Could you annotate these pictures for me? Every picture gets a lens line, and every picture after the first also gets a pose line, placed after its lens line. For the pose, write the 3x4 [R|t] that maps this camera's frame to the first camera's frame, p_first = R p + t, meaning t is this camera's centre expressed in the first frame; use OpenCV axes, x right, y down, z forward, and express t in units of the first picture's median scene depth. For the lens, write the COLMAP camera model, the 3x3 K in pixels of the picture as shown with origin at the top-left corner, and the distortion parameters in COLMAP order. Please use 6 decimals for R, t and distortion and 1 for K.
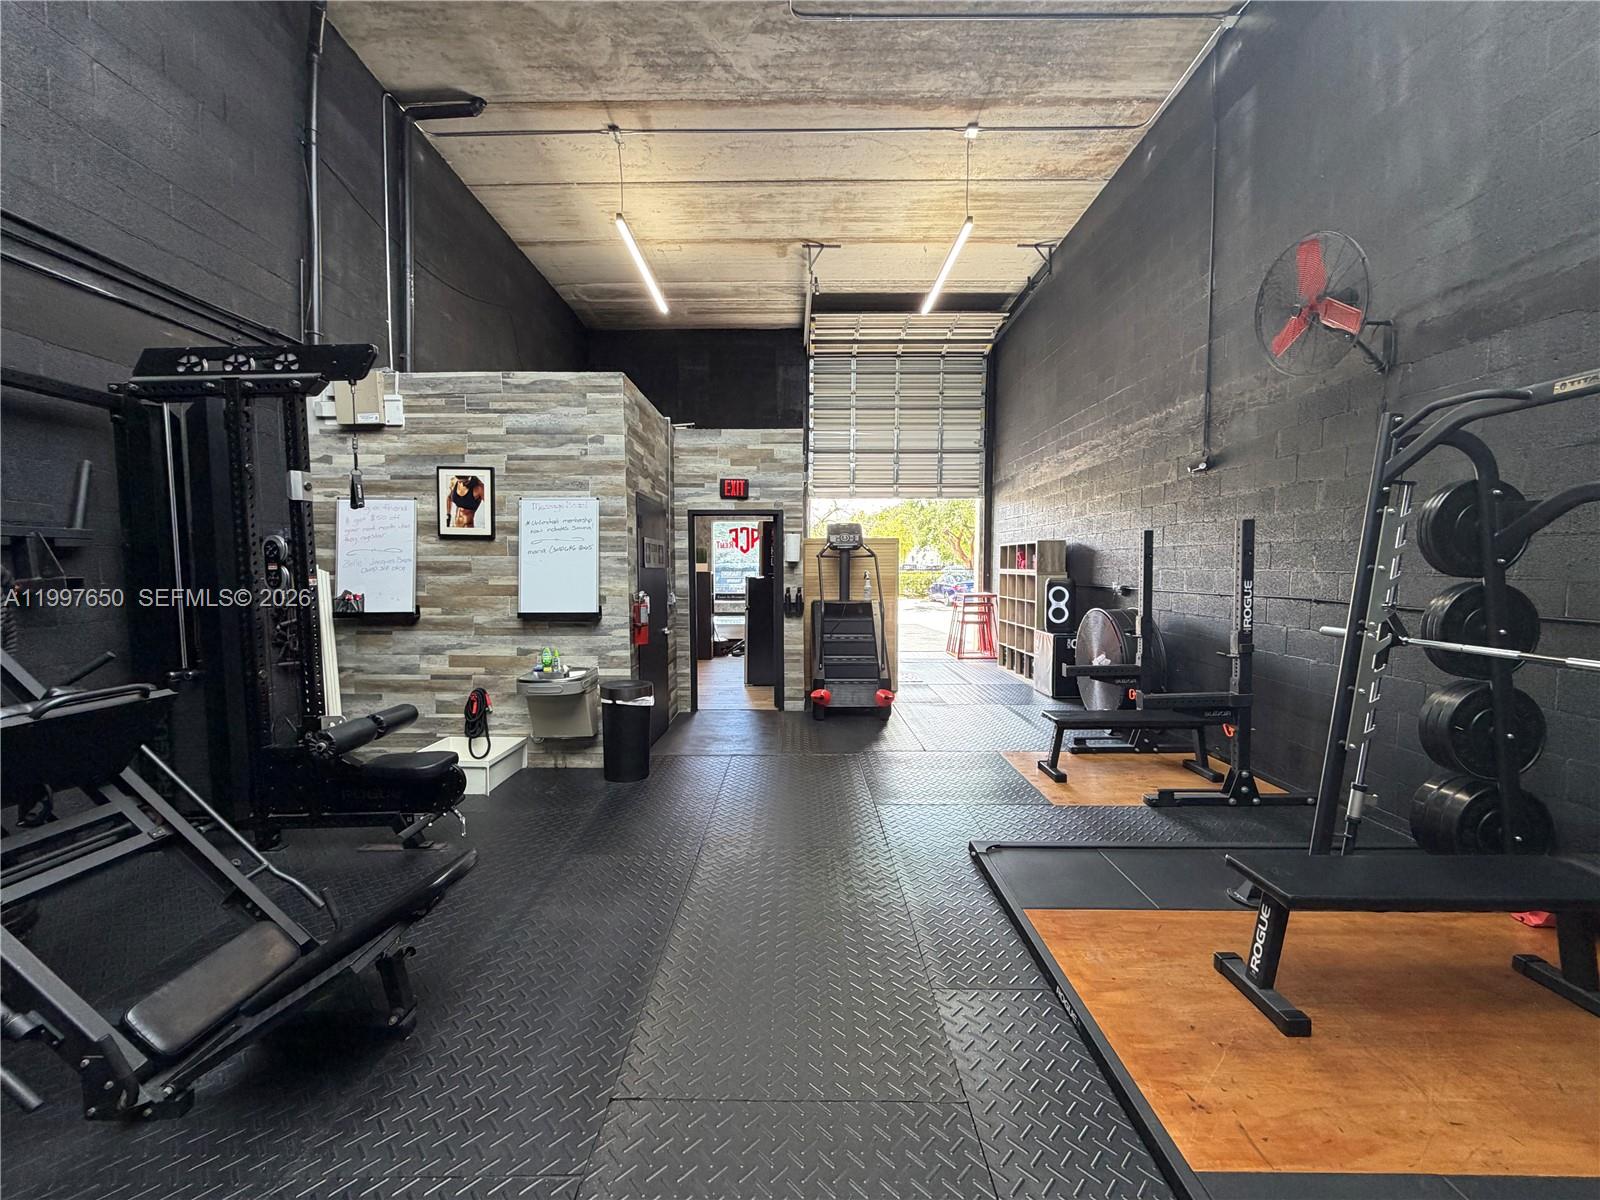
lens RADIAL K [[635.7, 0, 797.4], [0, 635.7, 606.7], [0, 0, 1]] dist [0.000534, -0.000366]
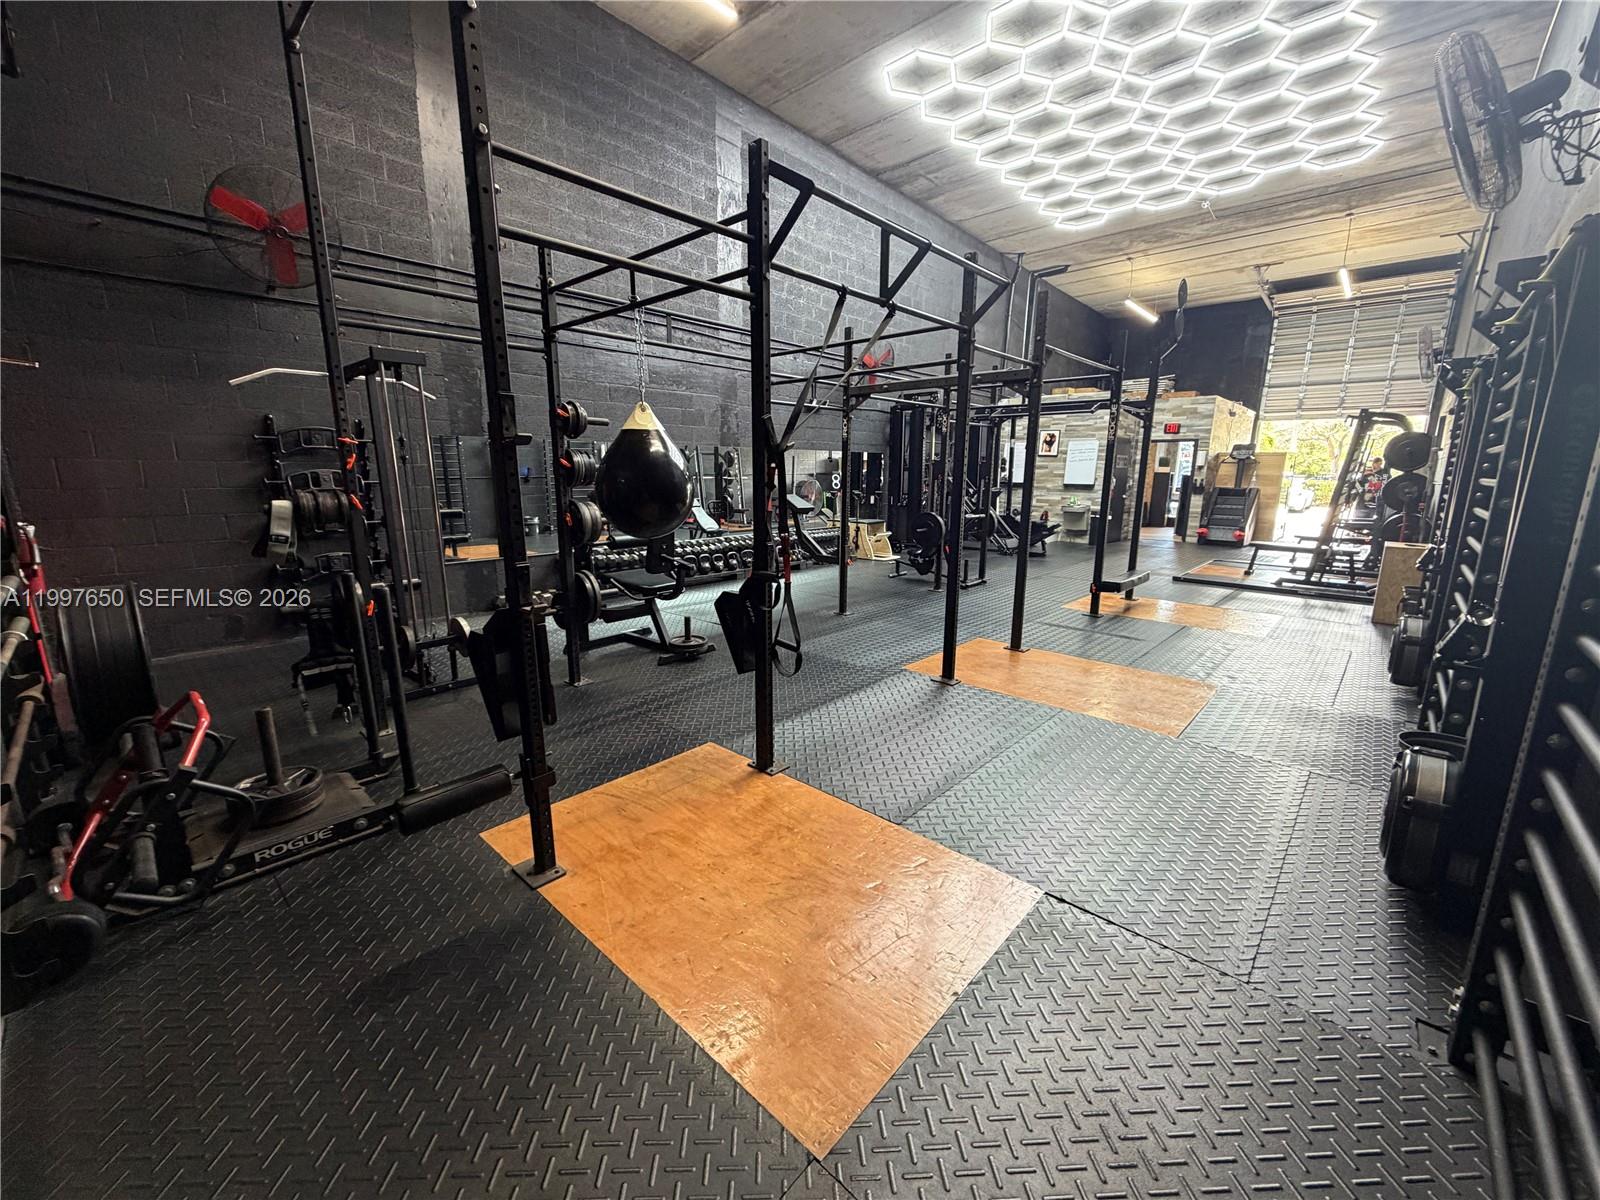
lens RADIAL K [[635.7, 0, 792.6], [0, 635.7, 604.3], [0, 0, 1]] dist [0.000534, -0.000366]
pose [[0.736700, 0.144217, -0.660662, 0.472255], [-0.053201, 0.986326, 0.155984, 0.125848], [0.674123, -0.079765, 0.734299, -1.479447]]
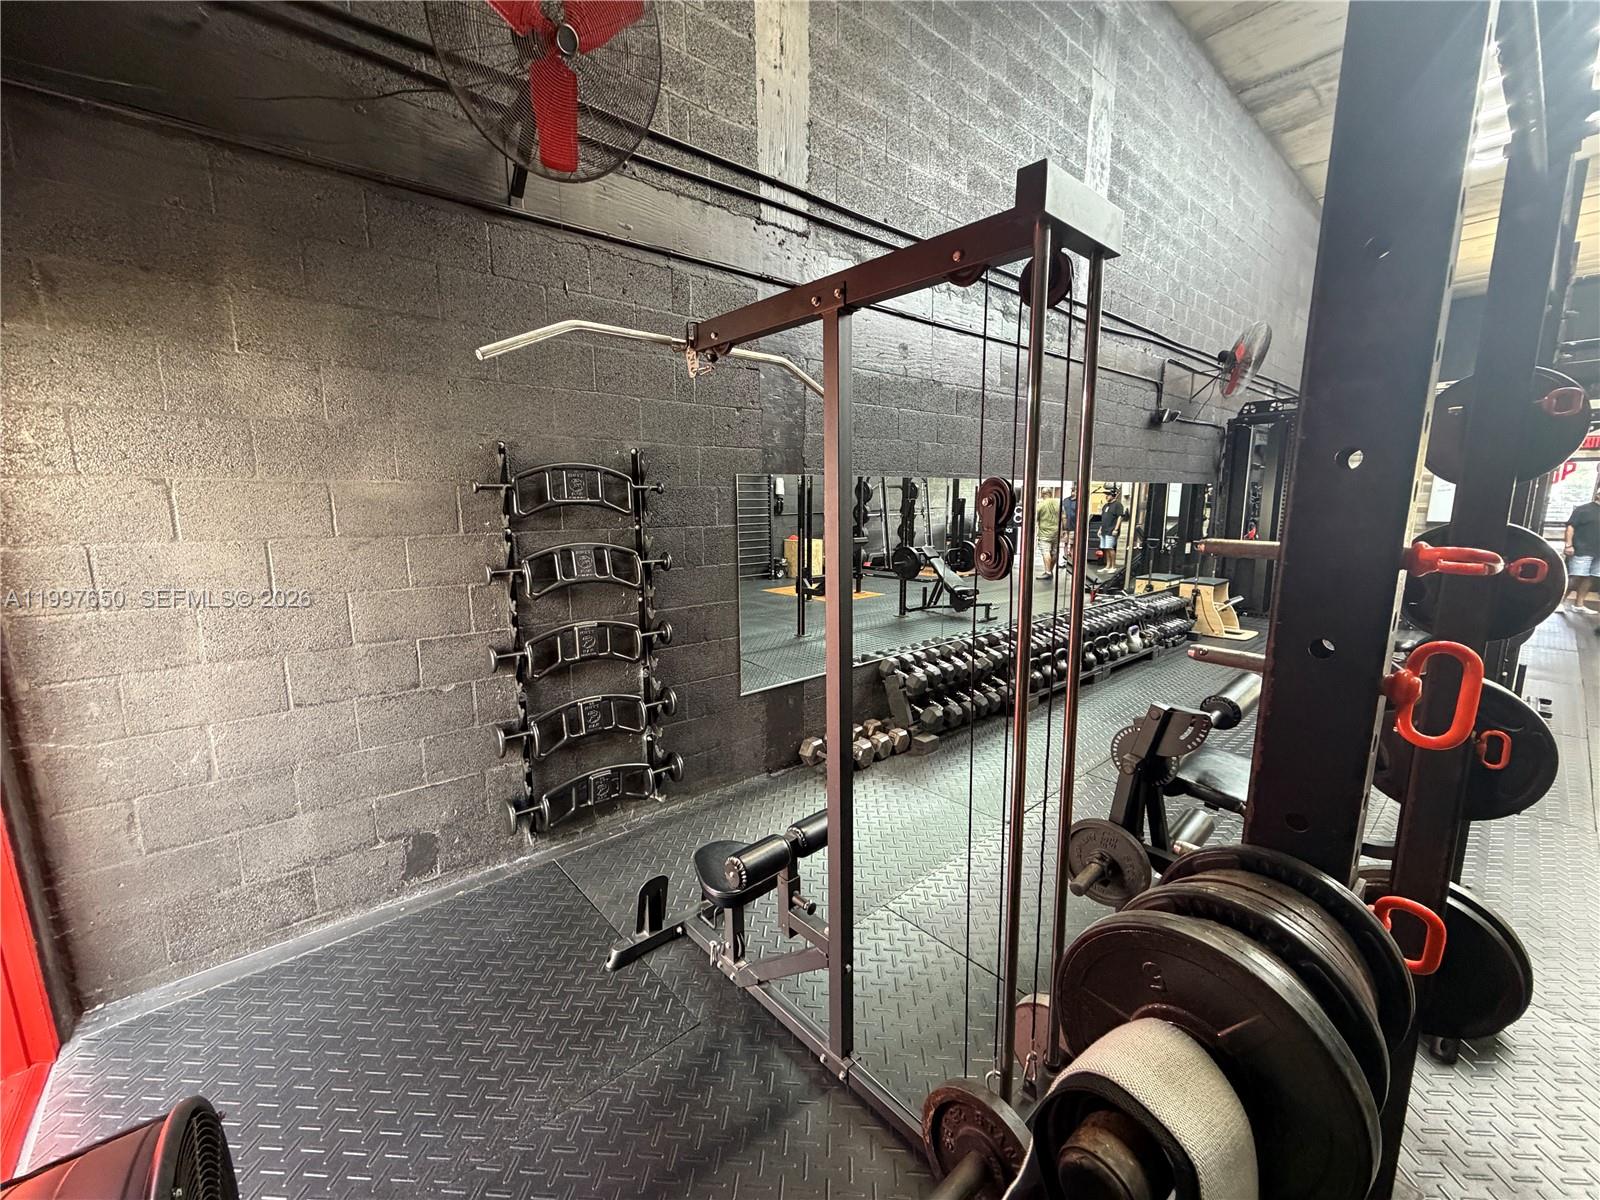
lens RADIAL K [[635.7, 0, 793.5], [0, 635.7, 605.0], [0, 0, 1]] dist [0.000534, -0.000366]
pose [[0.659271, 0.120912, -0.742120, -0.191446], [-0.044968, 0.991559, 0.121605, 0.092831], [0.750559, -0.046799, 0.659144, -1.445952]]
